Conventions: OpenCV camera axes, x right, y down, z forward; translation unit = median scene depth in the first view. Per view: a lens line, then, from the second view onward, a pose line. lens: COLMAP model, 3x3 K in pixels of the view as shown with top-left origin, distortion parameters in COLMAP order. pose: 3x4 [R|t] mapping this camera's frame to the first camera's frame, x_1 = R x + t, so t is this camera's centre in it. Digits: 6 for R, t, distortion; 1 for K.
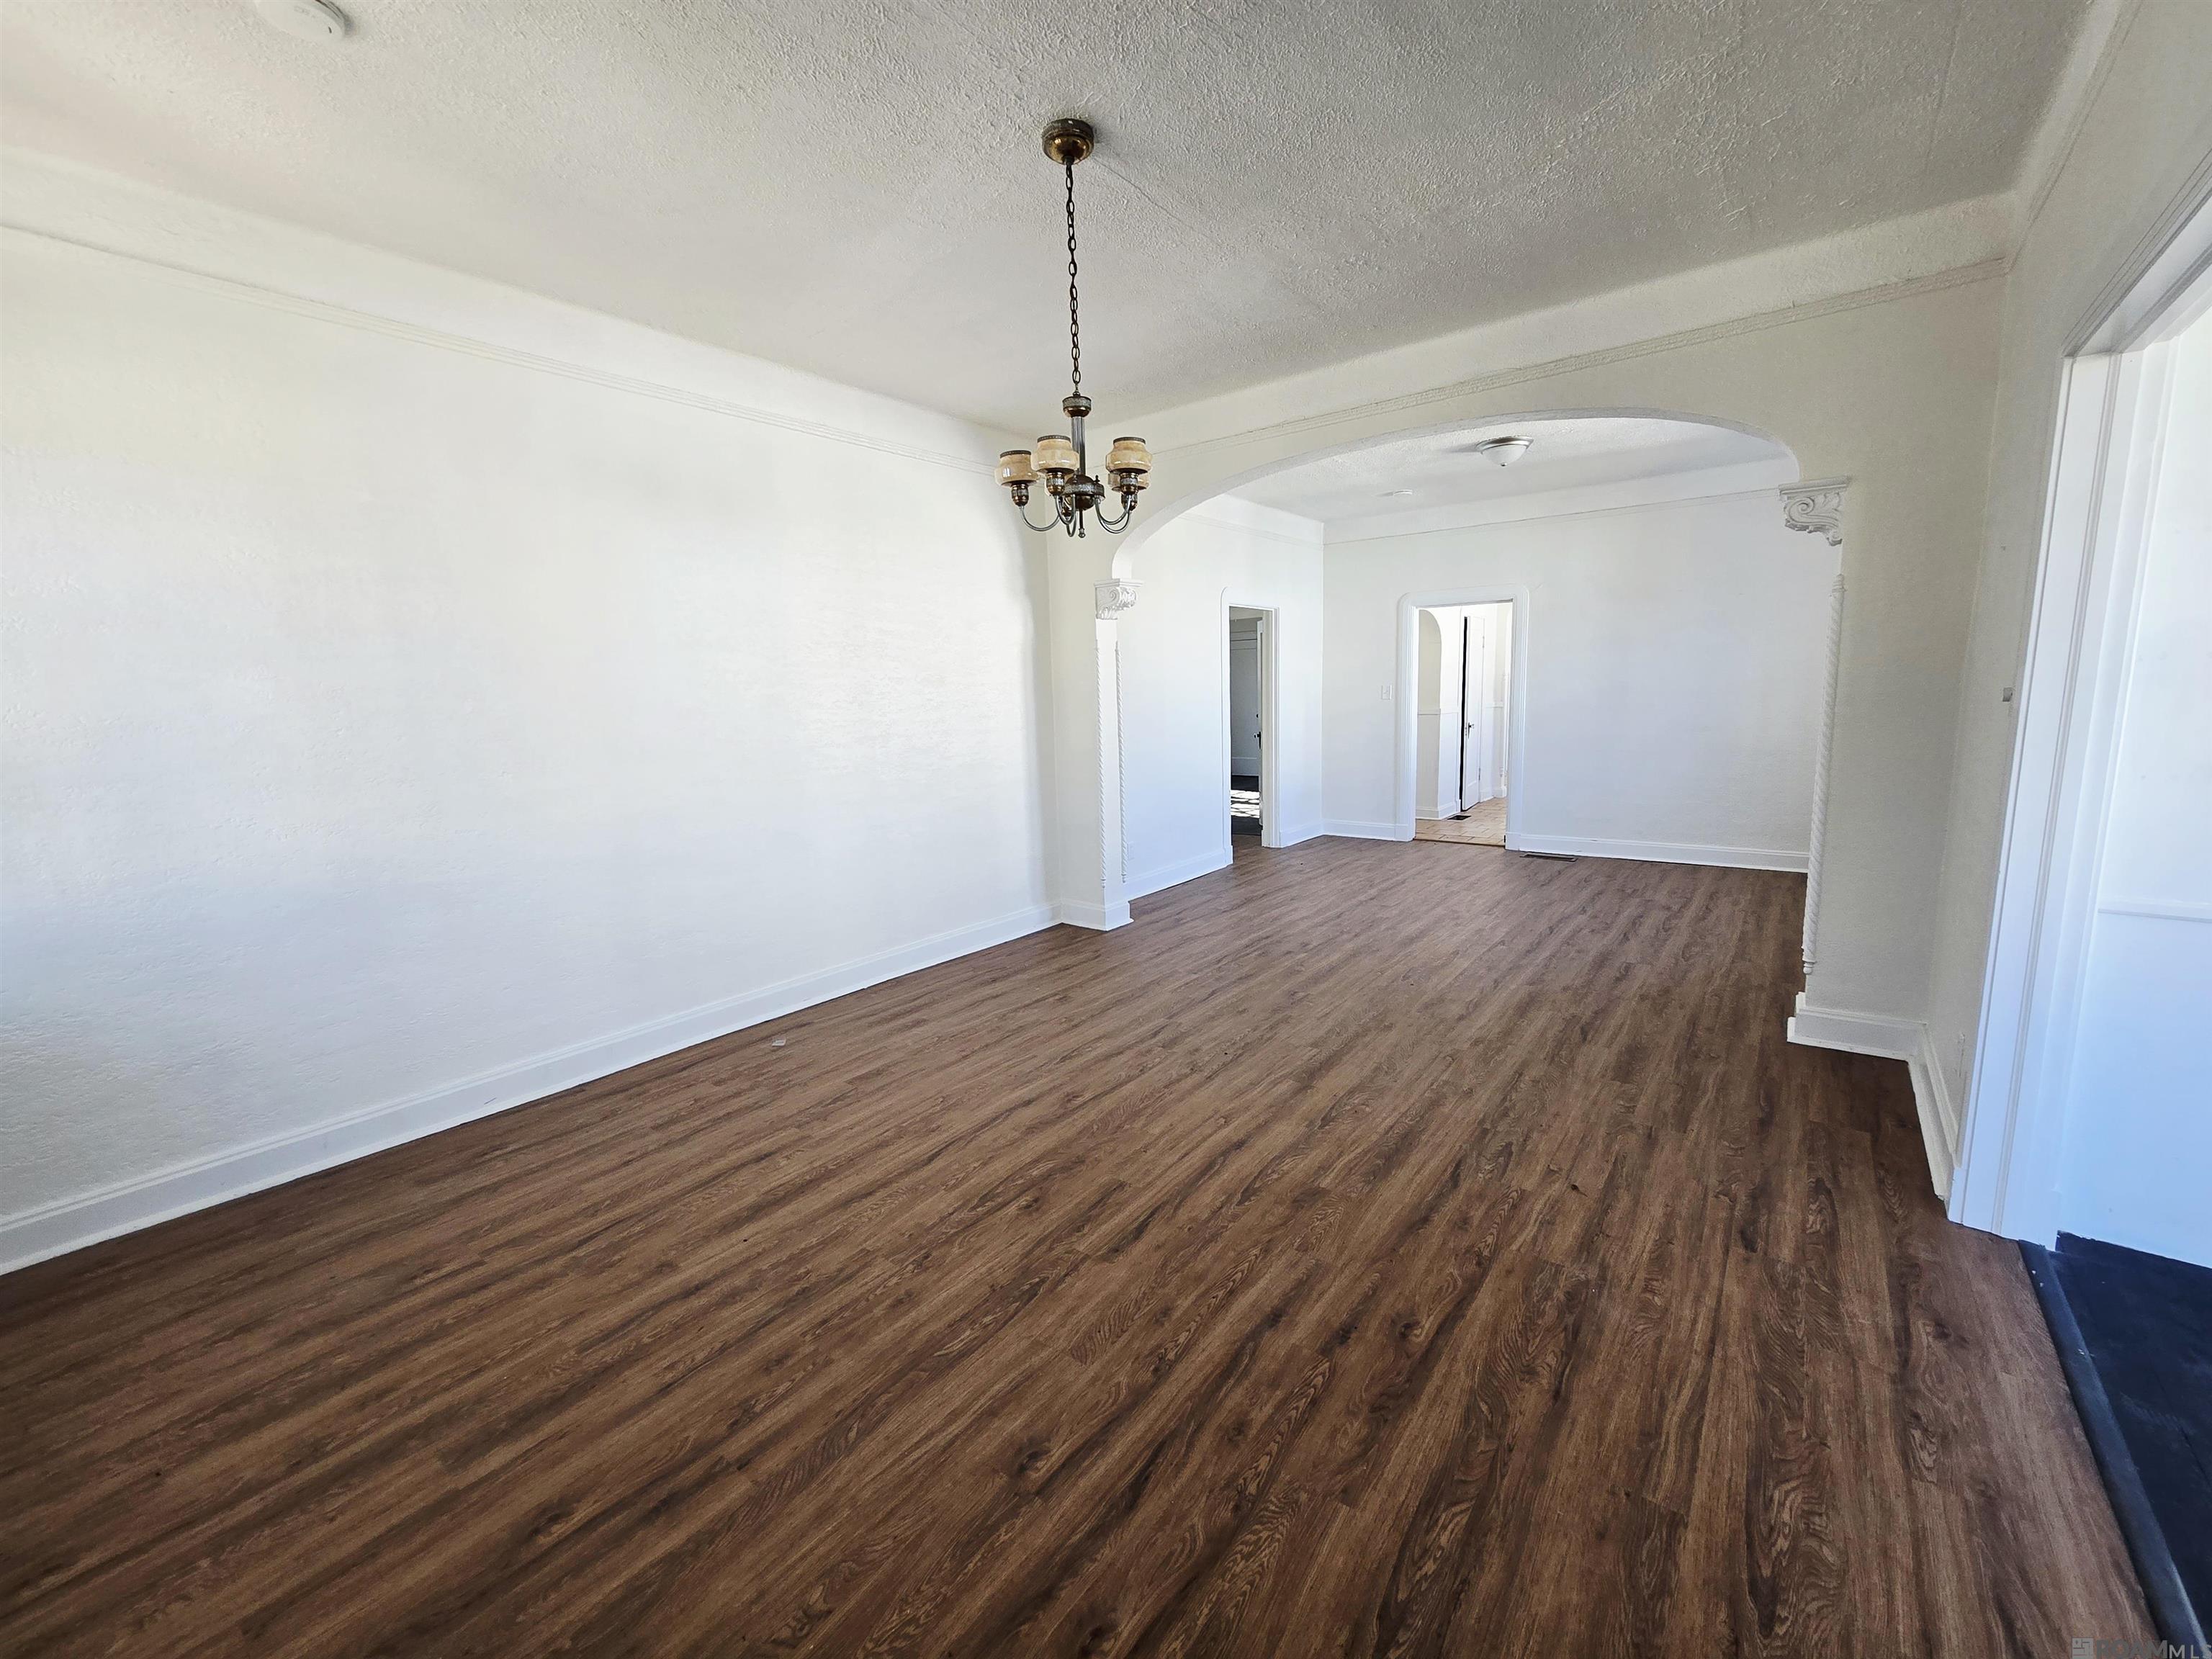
lens RADIAL K [[899.4, 0, 1113.0], [0, 899.4, 828.1], [0, 0, 1]] dist [-0.002644, 0.000026]
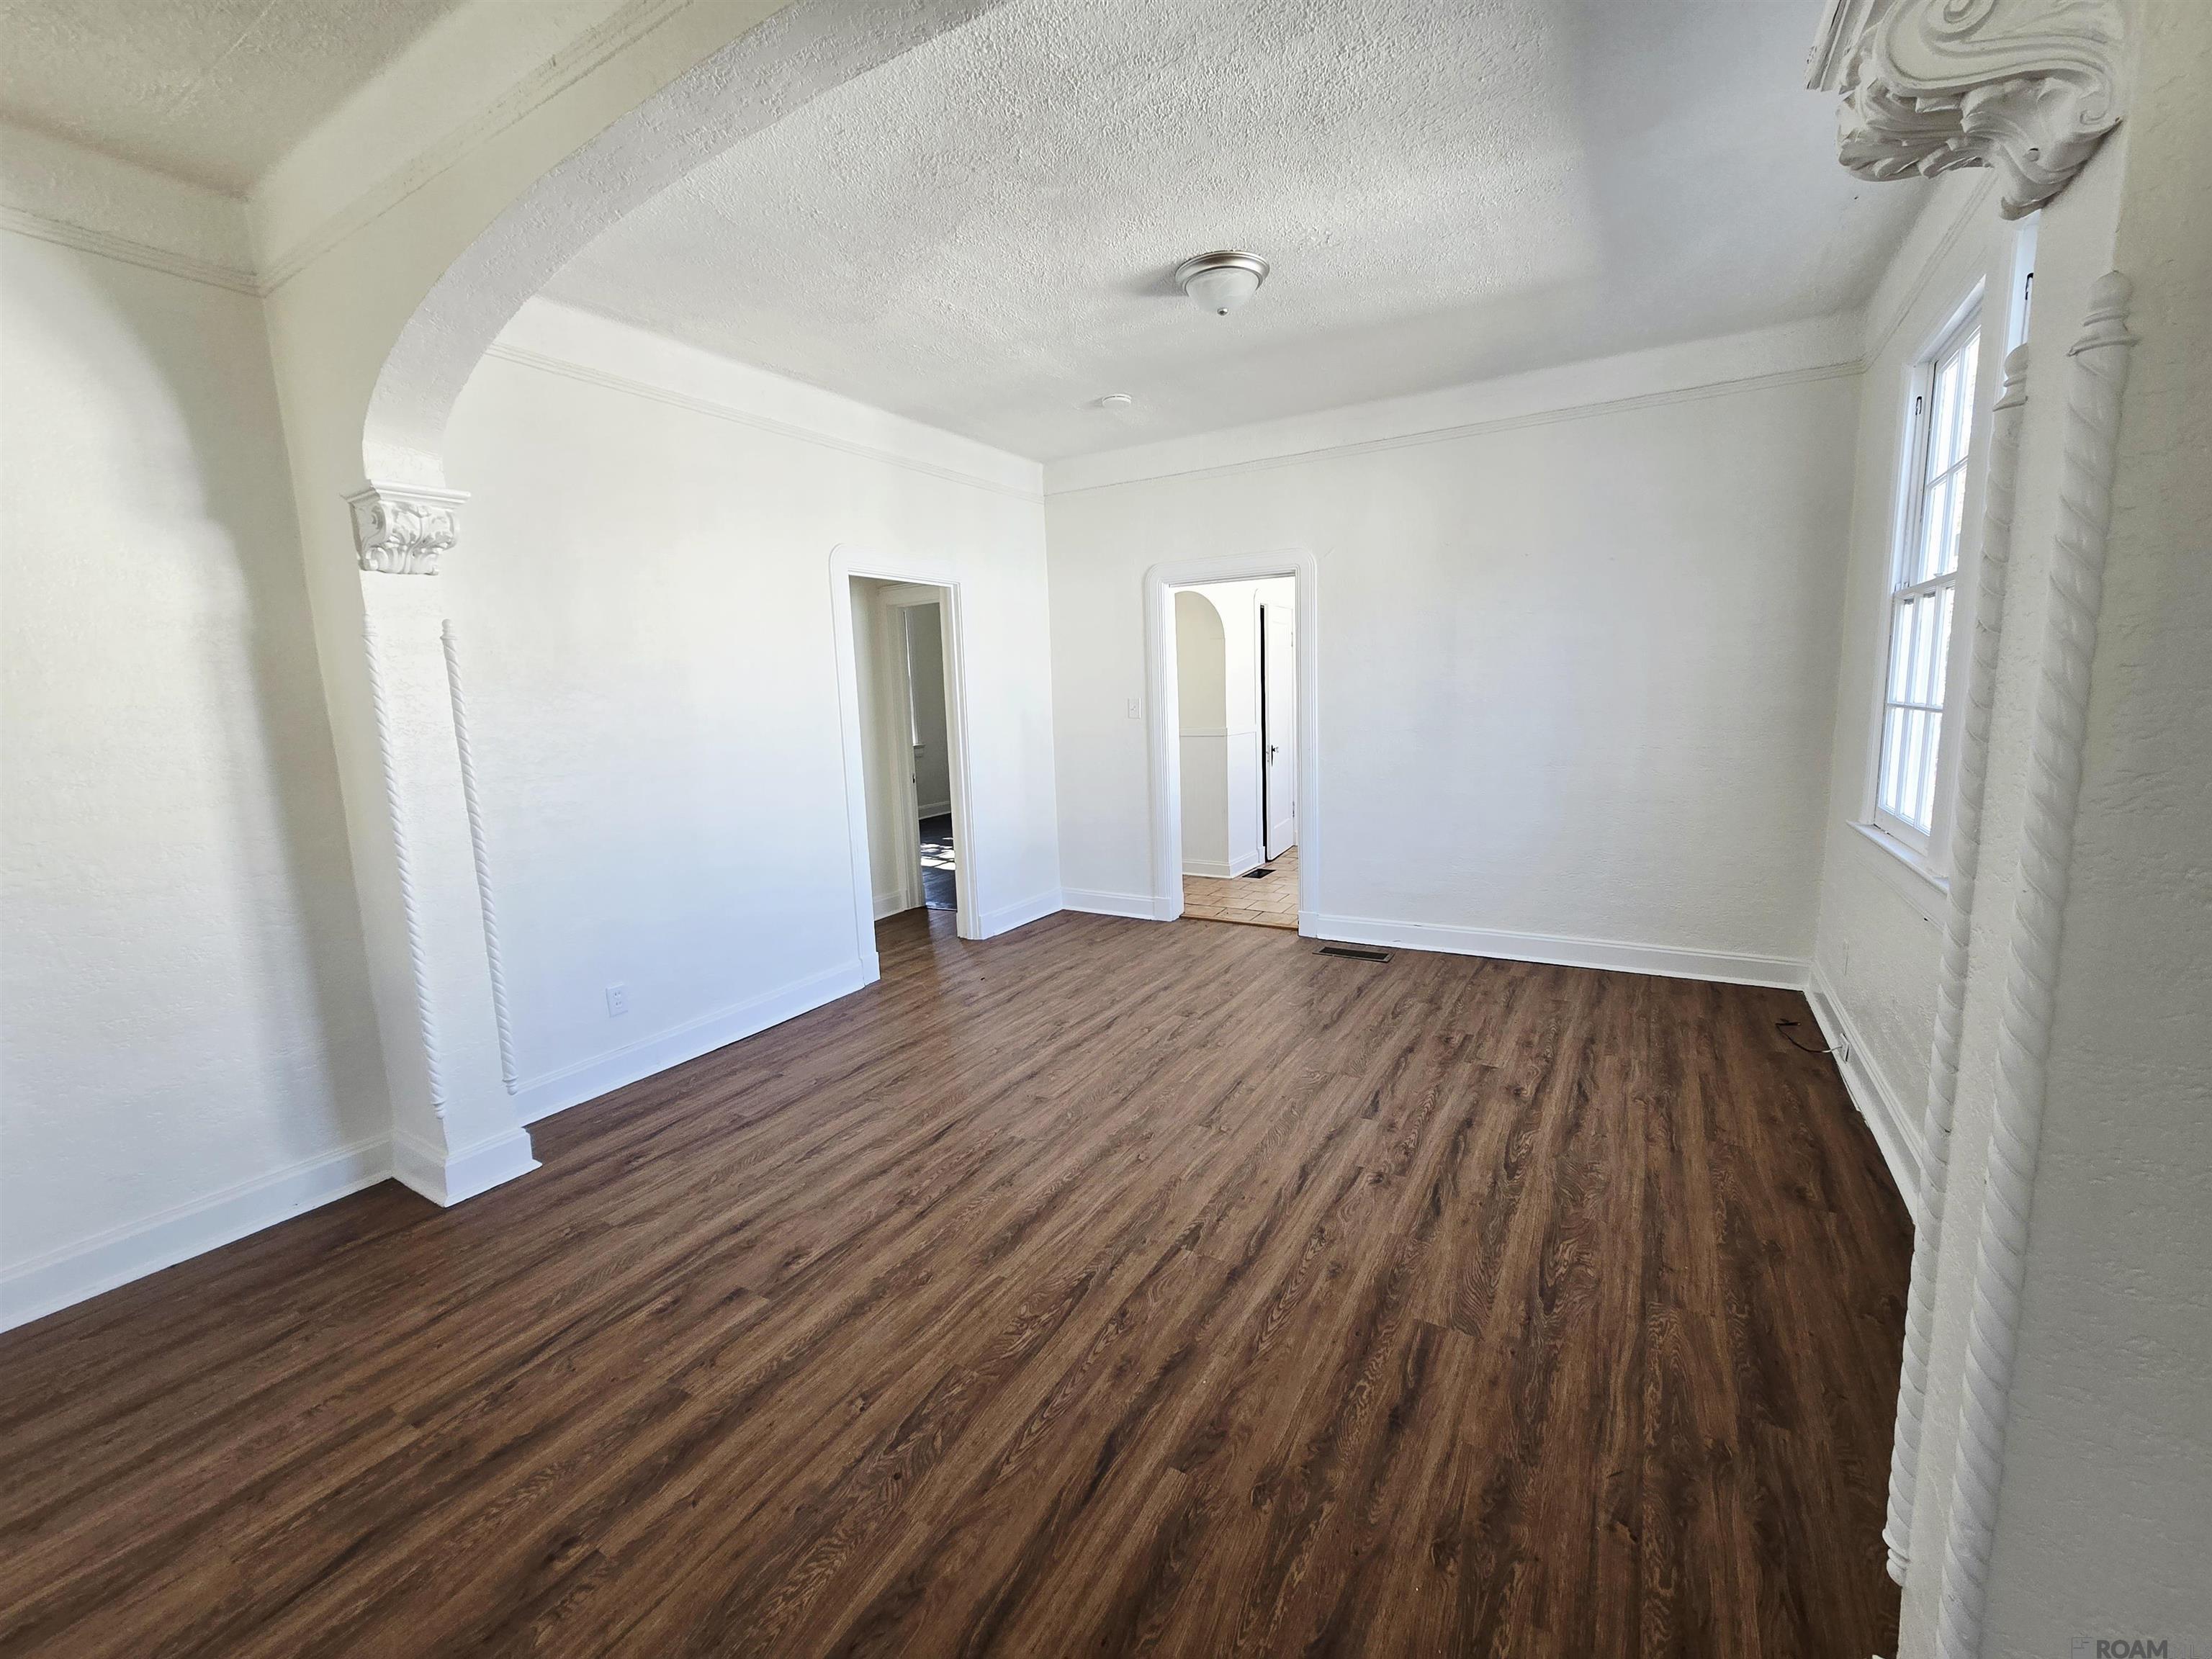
lens RADIAL K [[899.4, 0, 1113.0], [0, 899.4, 828.1], [0, 0, 1]] dist [-0.002644, 0.000026]
pose [[0.992842, -0.021679, 0.117451, 0.292486], [0.022199, 0.999749, -0.003119, -0.080865], [-0.117354, 0.005703, 0.993074, 0.451039]]
